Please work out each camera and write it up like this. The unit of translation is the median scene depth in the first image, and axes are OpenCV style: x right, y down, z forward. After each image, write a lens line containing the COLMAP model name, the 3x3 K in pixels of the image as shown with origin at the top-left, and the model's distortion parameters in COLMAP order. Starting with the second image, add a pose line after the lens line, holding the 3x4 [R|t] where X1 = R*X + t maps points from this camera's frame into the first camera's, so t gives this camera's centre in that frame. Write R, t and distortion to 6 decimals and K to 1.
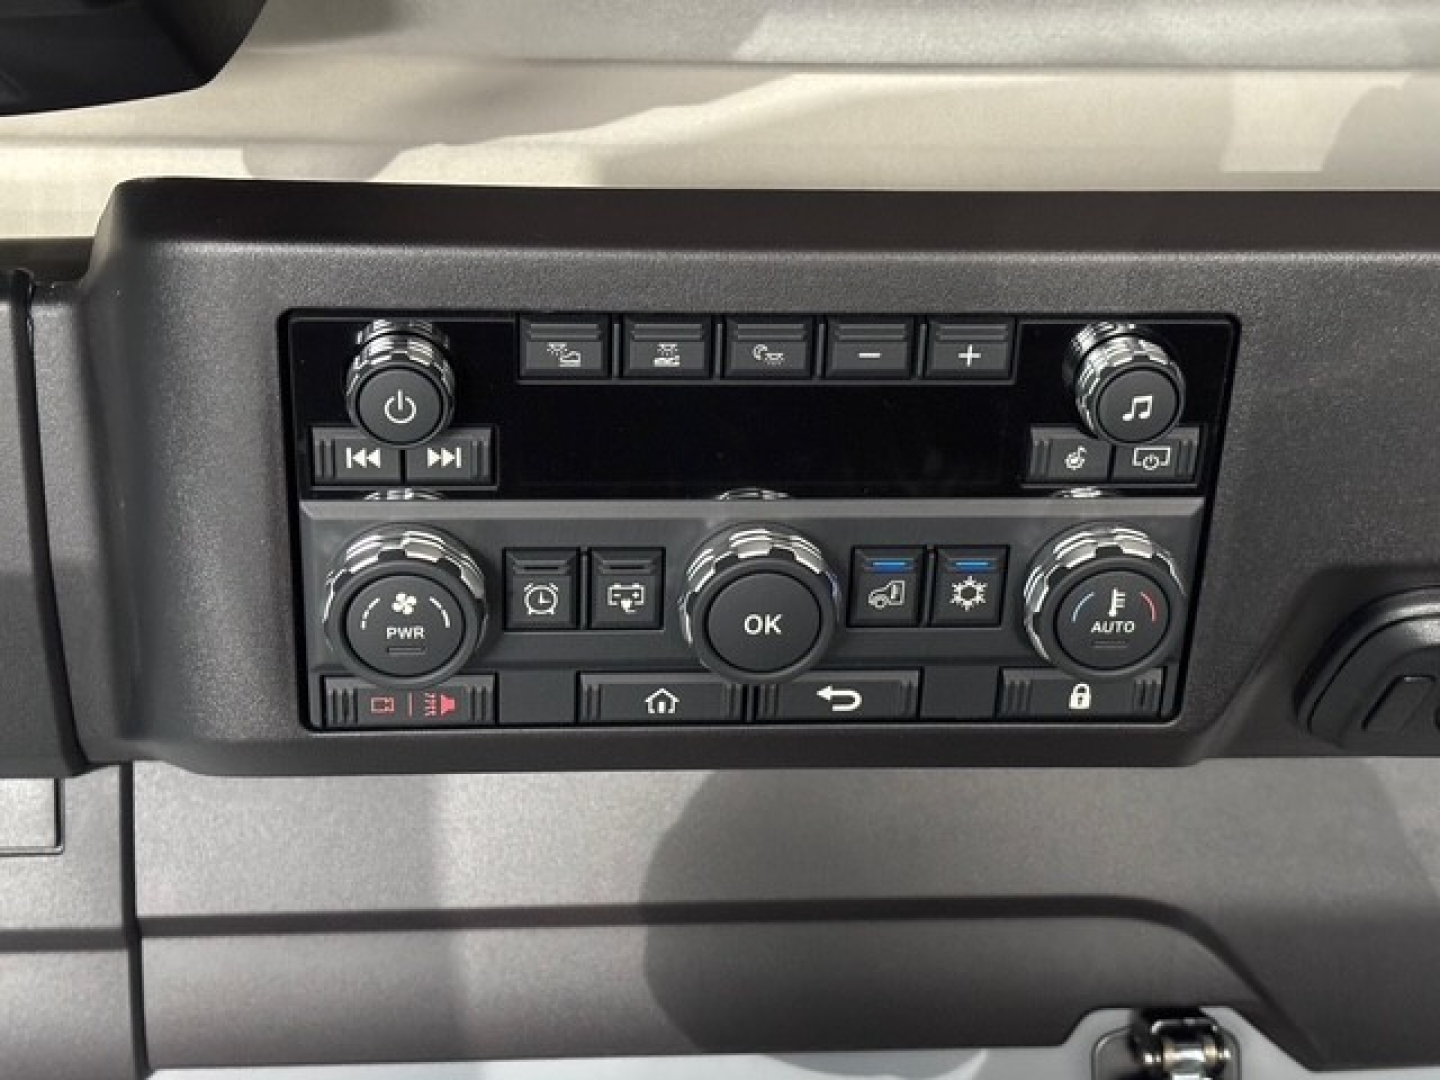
lens RADIAL K [[2382.6, 0, 720.0], [0, 2382.6, 540.0], [0, 0, 1]] dist [0.024897, 0.040819]
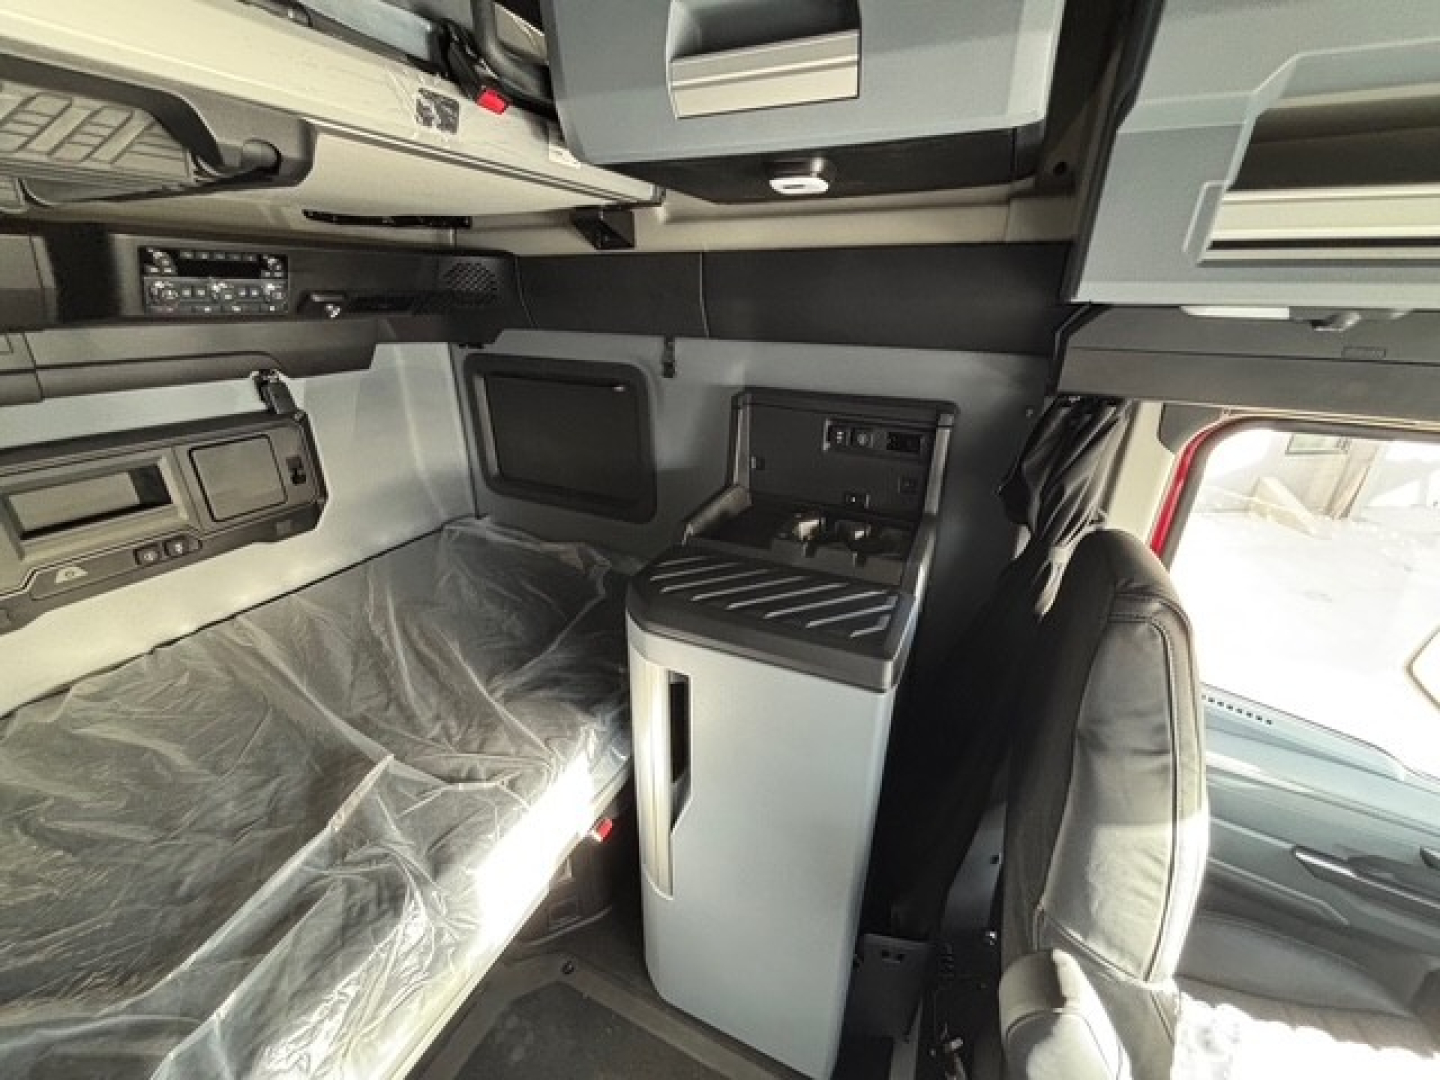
lens RADIAL K [[573.0, 0, 720.0], [0, 573.0, 540.0], [0, 0, 1]] dist [0.001756, 0.000186]
pose [[0.511157, -0.330803, 0.793276, -0.850581], [0.002966, 0.923638, 0.383254, 0.052787], [-0.859482, -0.193550, 0.473106, -1.288202]]
